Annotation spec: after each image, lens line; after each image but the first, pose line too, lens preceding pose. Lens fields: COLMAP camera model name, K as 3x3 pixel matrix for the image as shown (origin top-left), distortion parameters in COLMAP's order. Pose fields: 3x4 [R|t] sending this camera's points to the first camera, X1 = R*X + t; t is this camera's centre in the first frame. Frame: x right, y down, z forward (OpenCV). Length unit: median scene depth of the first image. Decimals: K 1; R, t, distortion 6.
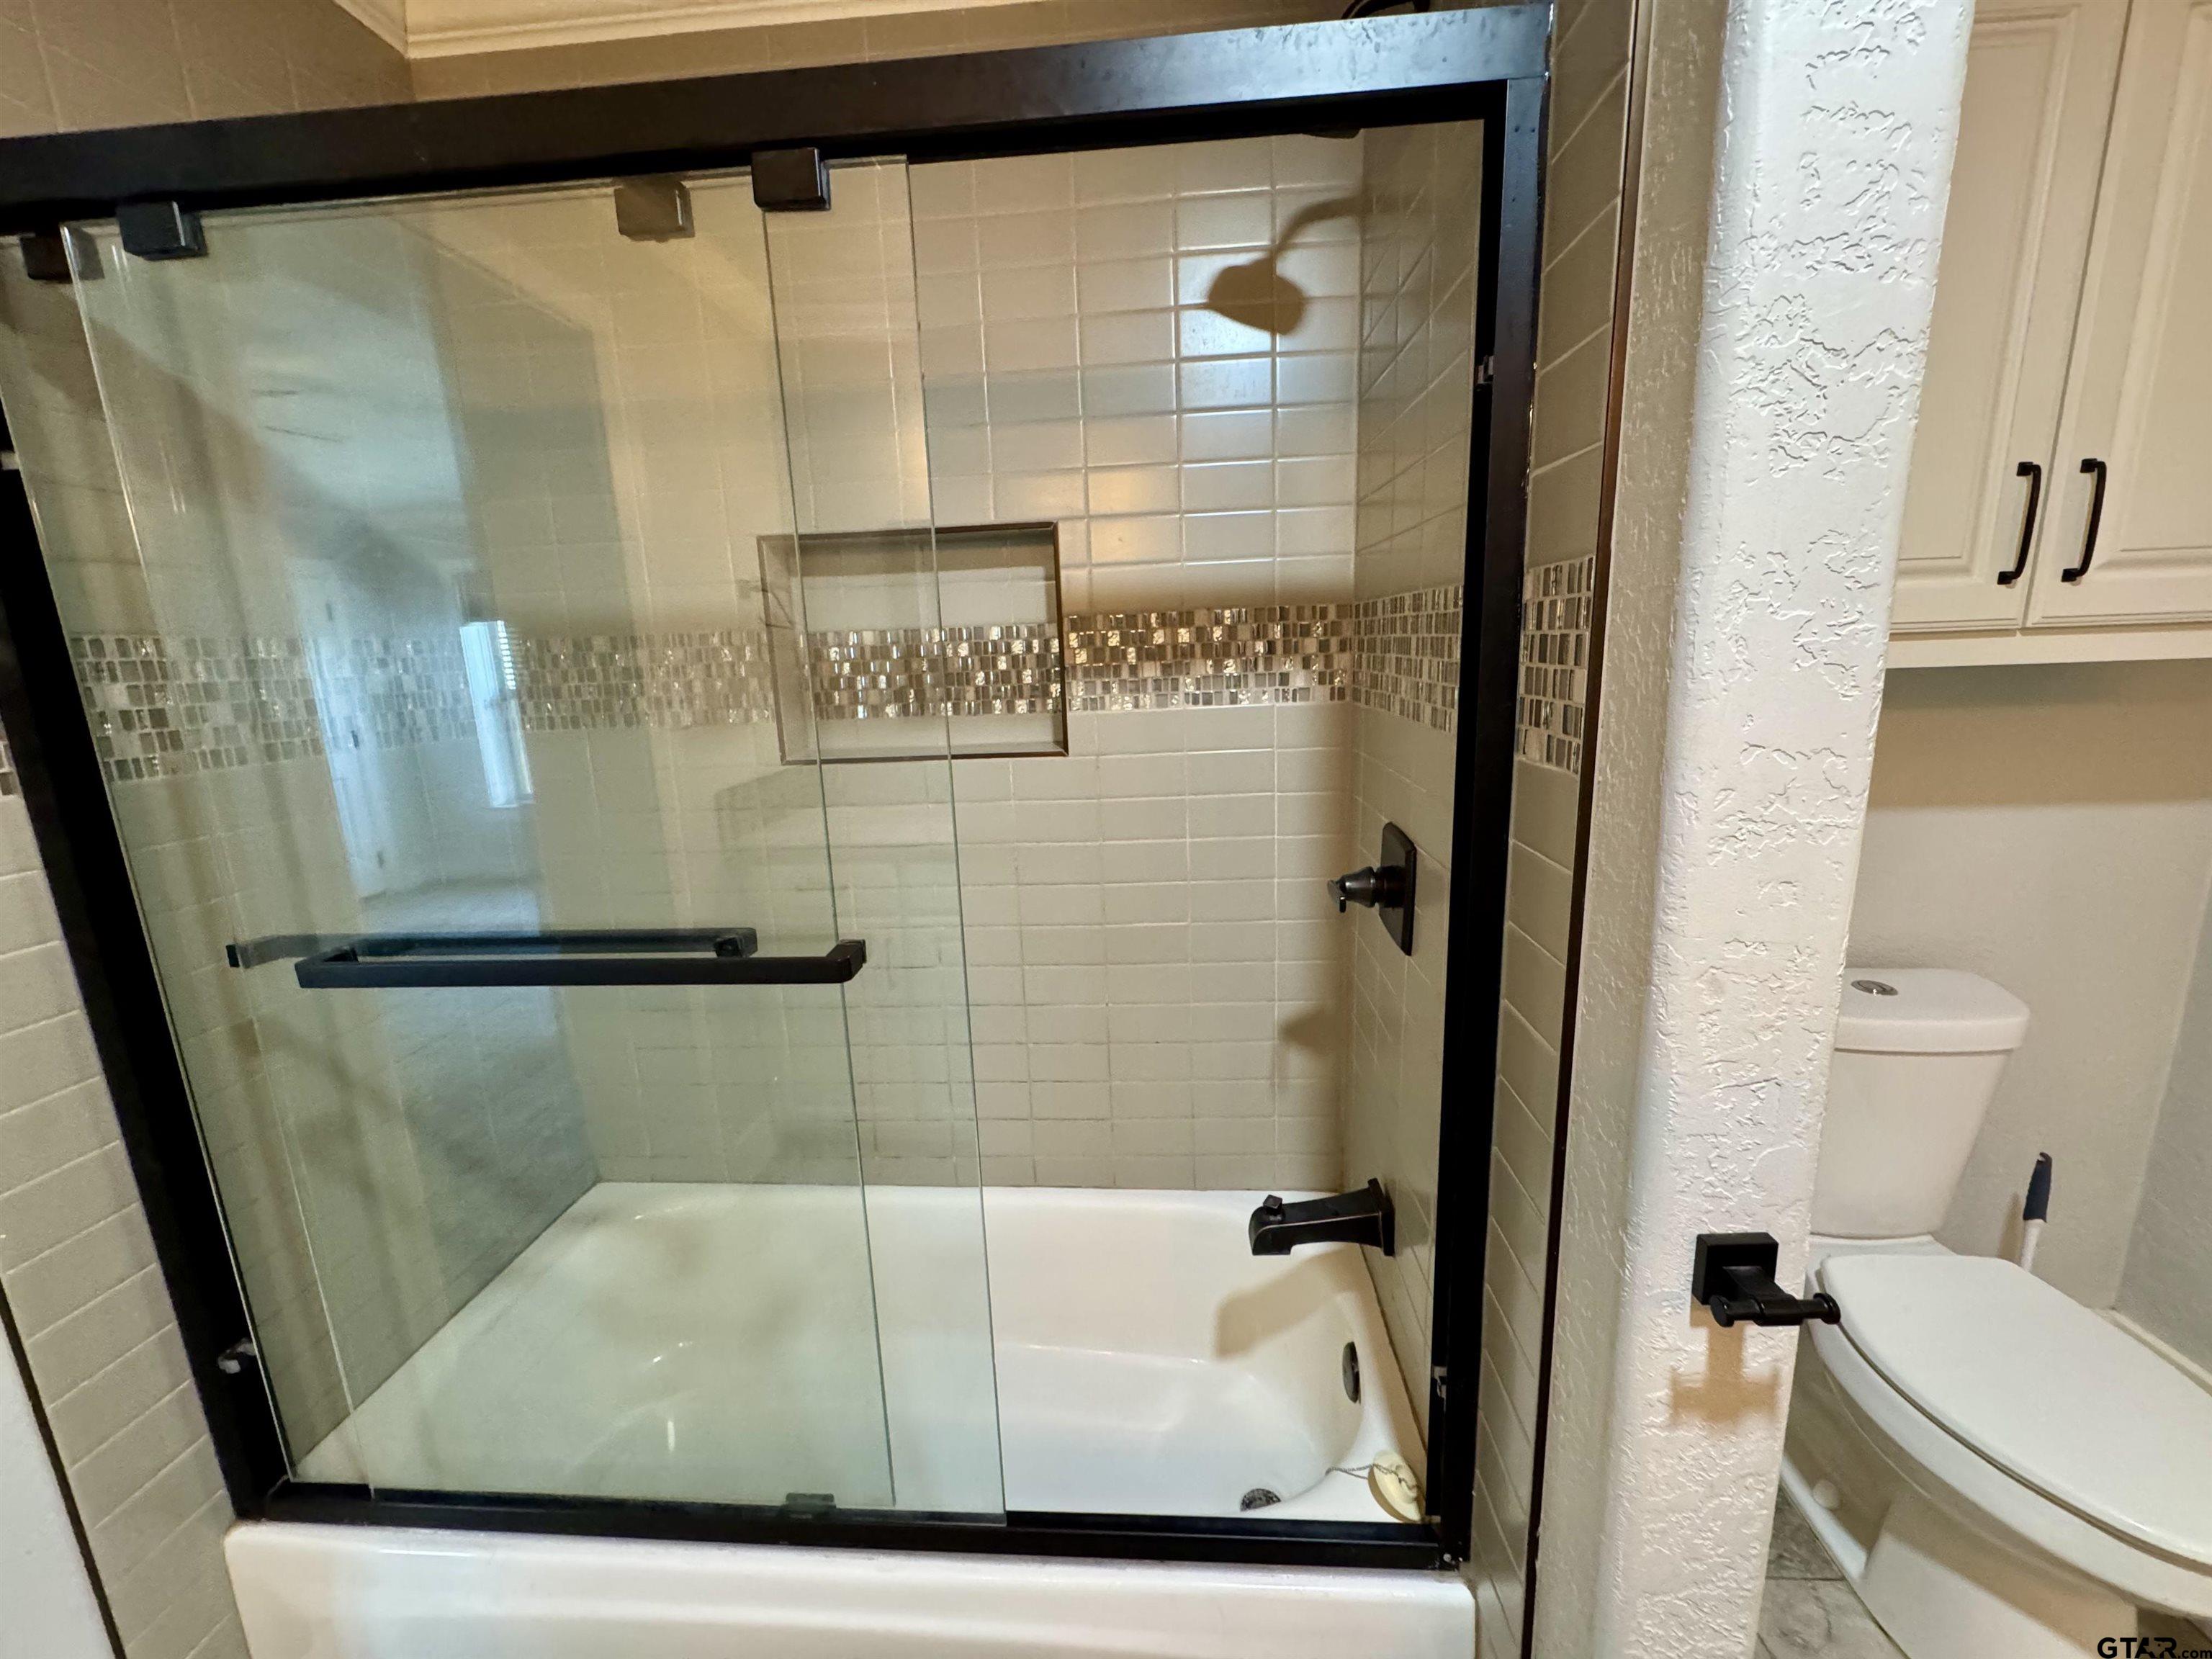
lens RADIAL K [[881.0, 0, 1098.4], [0, 881.0, 829.4], [0, 0, 1]] dist [0.000190, -0.000288]
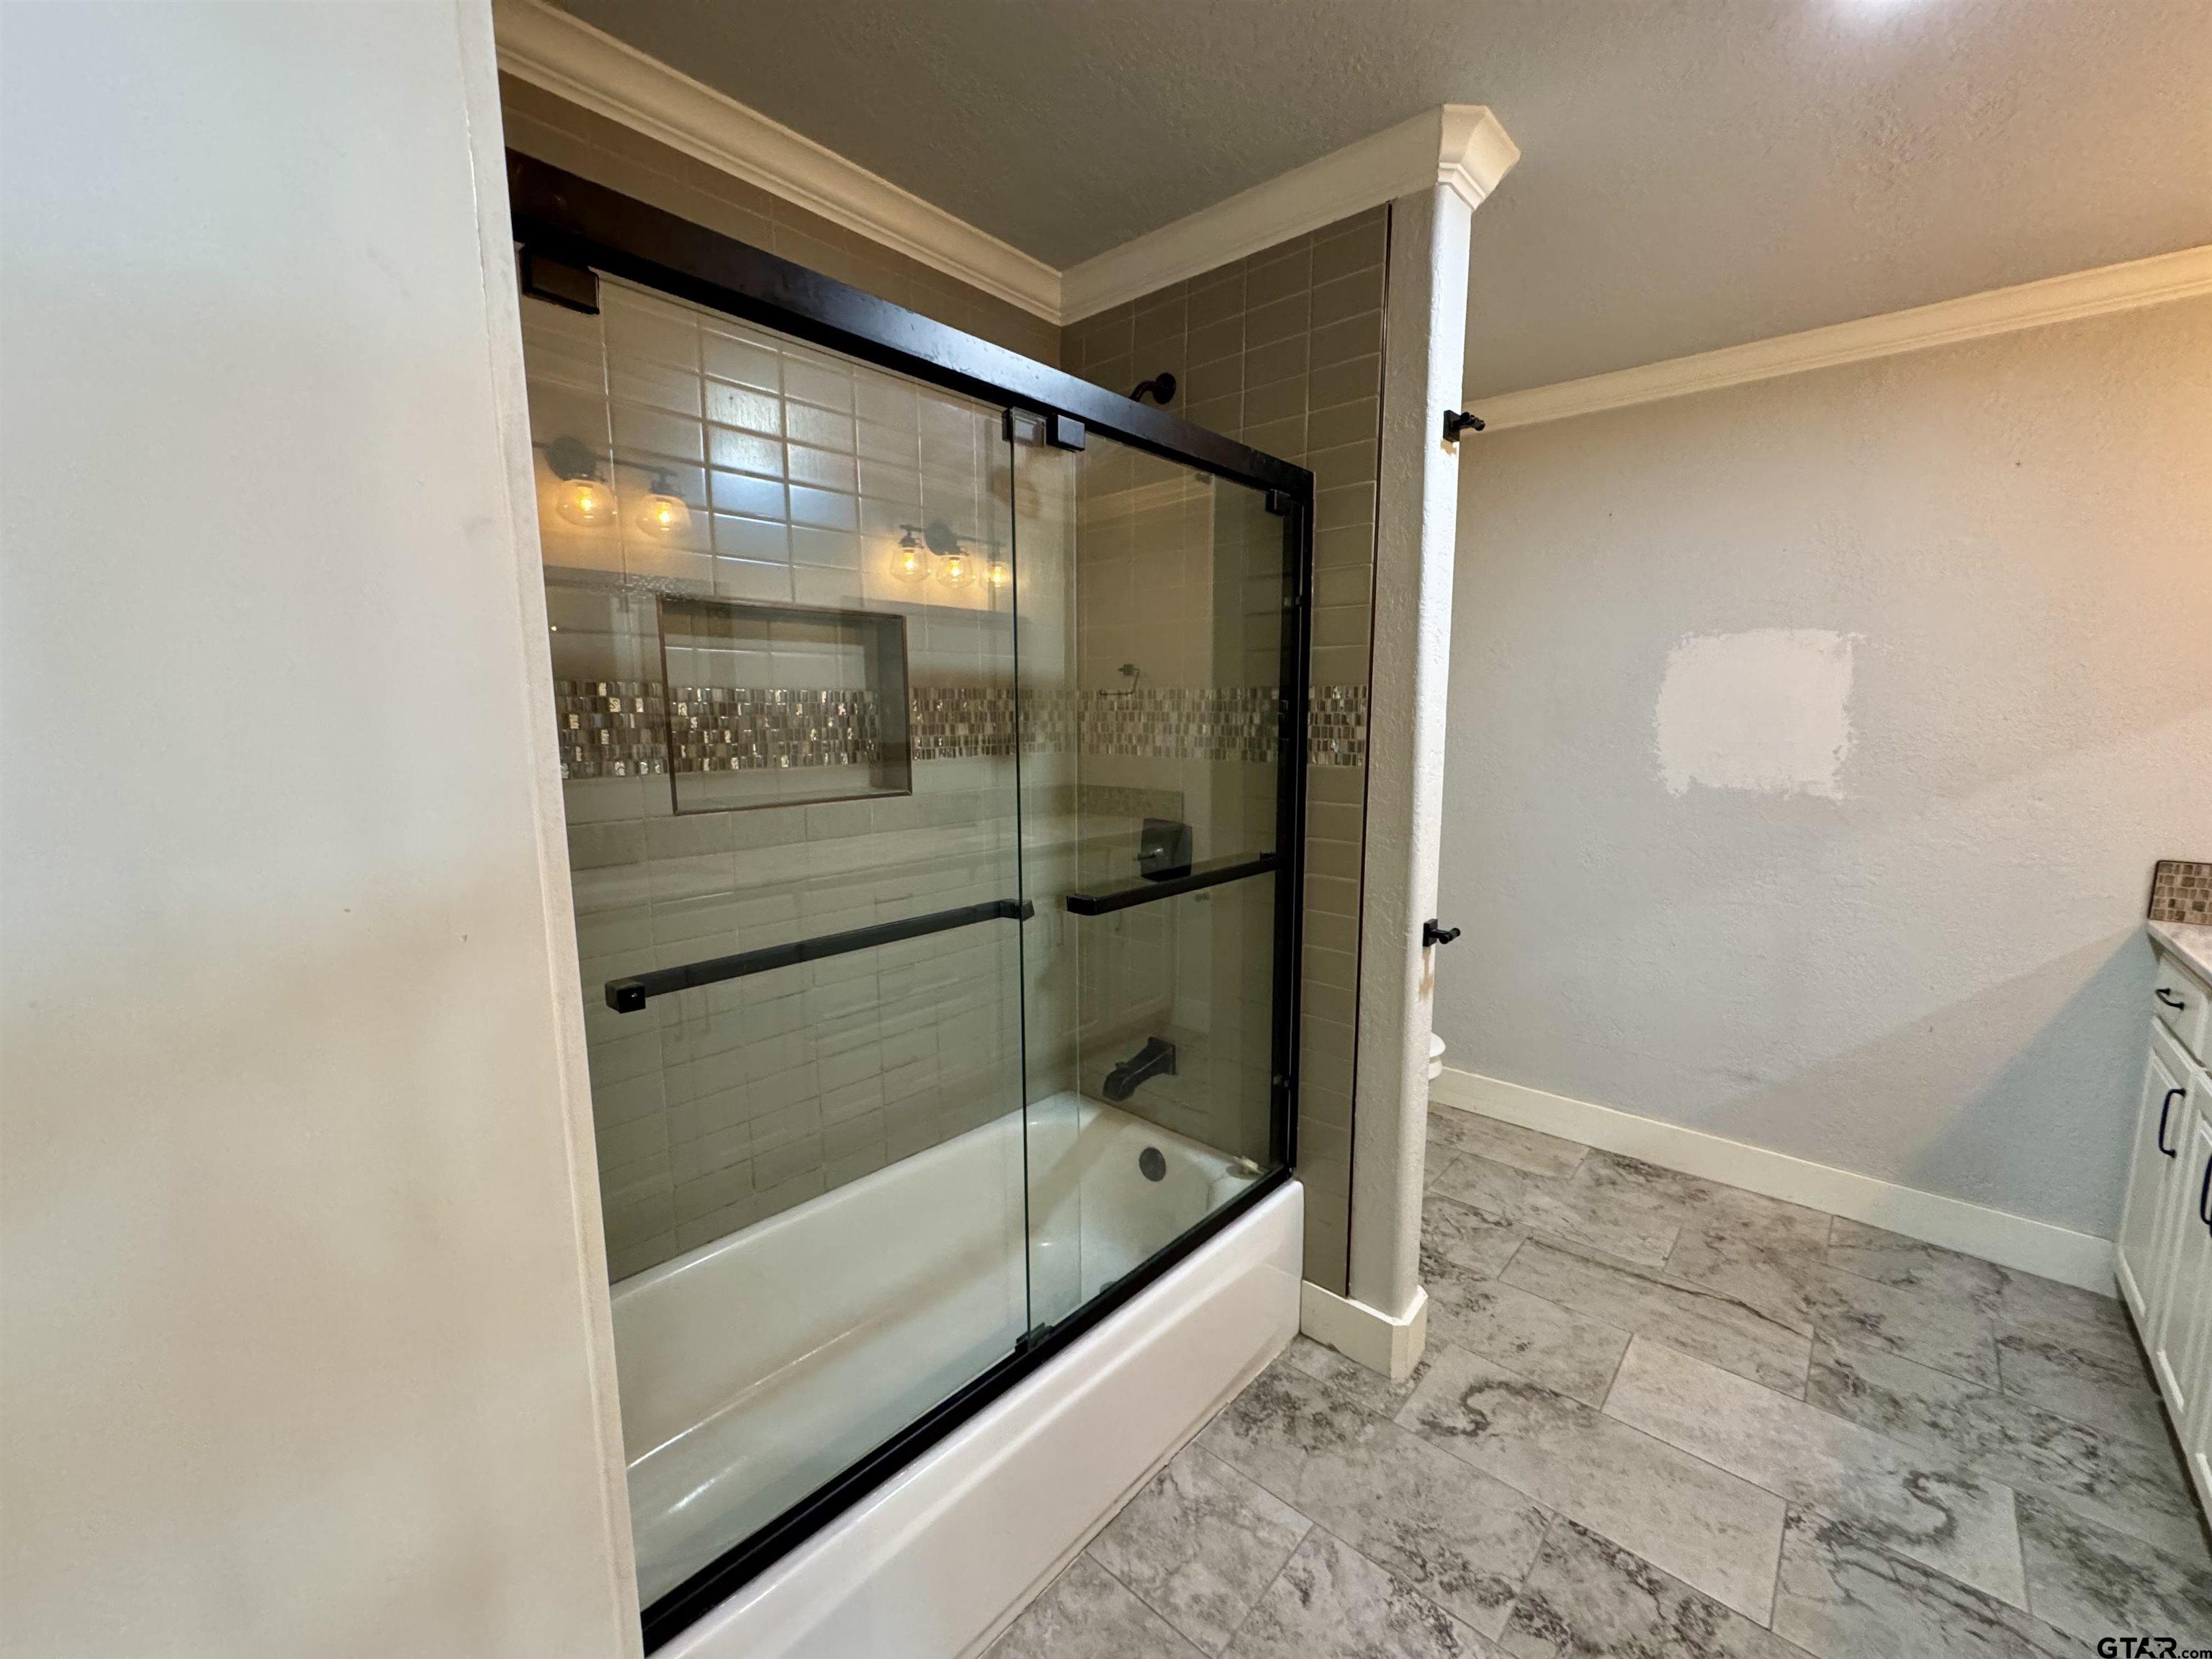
lens RADIAL K [[881.0, 0, 1098.4], [0, 881.0, 829.4], [0, 0, 1]] dist [0.000190, -0.000288]
pose [[0.622169, -0.067816, 0.779940, -0.821130], [0.138491, 0.990063, -0.024389, 0.033494], [-0.770536, 0.123189, 0.625378, -0.002344]]
